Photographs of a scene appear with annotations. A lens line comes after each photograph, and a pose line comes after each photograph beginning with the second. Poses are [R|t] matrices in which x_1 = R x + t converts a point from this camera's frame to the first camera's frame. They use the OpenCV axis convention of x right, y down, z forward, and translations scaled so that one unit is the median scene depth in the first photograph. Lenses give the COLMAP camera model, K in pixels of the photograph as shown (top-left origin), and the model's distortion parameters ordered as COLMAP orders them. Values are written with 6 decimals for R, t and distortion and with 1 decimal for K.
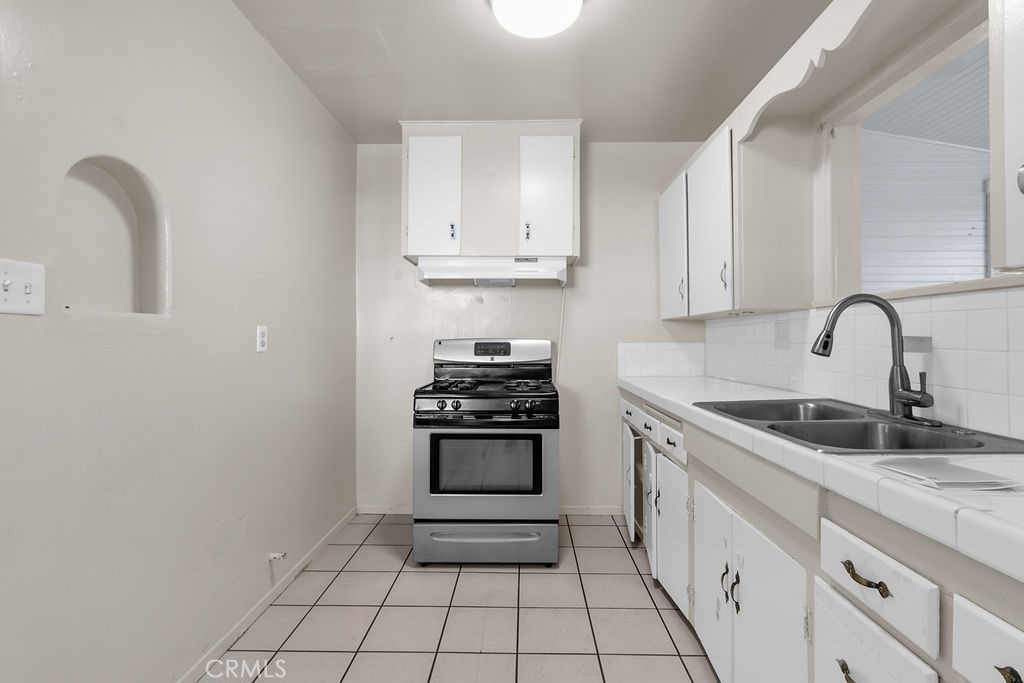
lens RADIAL K [[475.6, 0, 516.5], [0, 475.6, 335.6], [0, 0, 1]] dist [-0.000215, 0.000014]
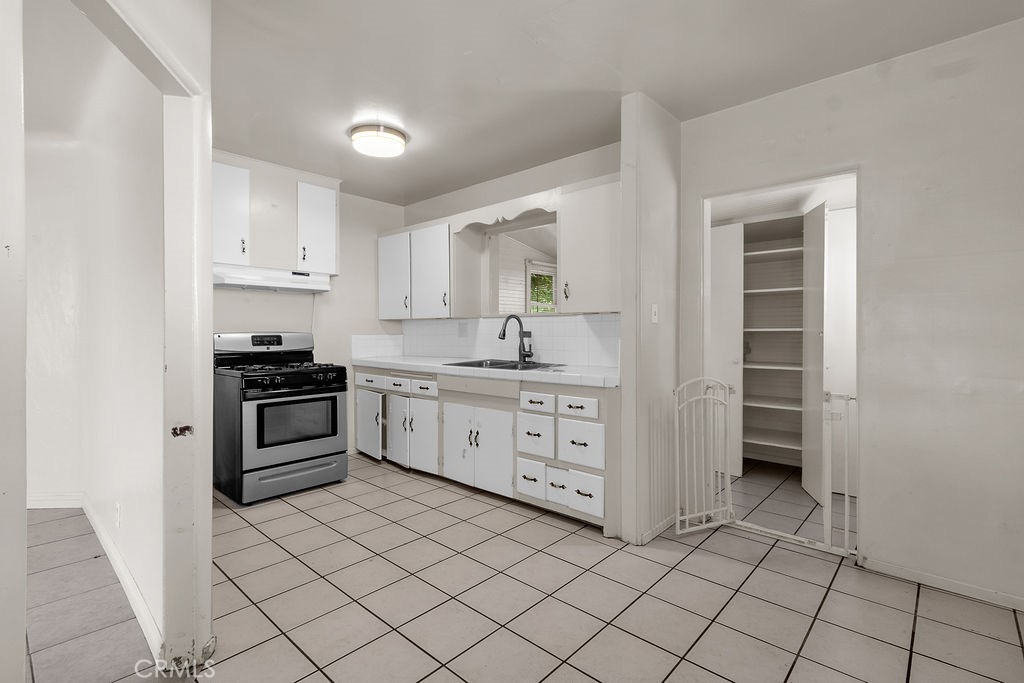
lens RADIAL K [[475.6, 0, 514.6], [0, 475.6, 339.5], [0, 0, 1]] dist [-0.000215, 0.000014]
pose [[0.659492, -0.013890, 0.751583, -0.707358], [-0.003986, 0.999751, 0.021974, -0.006023], [-0.751701, -0.017487, 0.659272, -0.414925]]
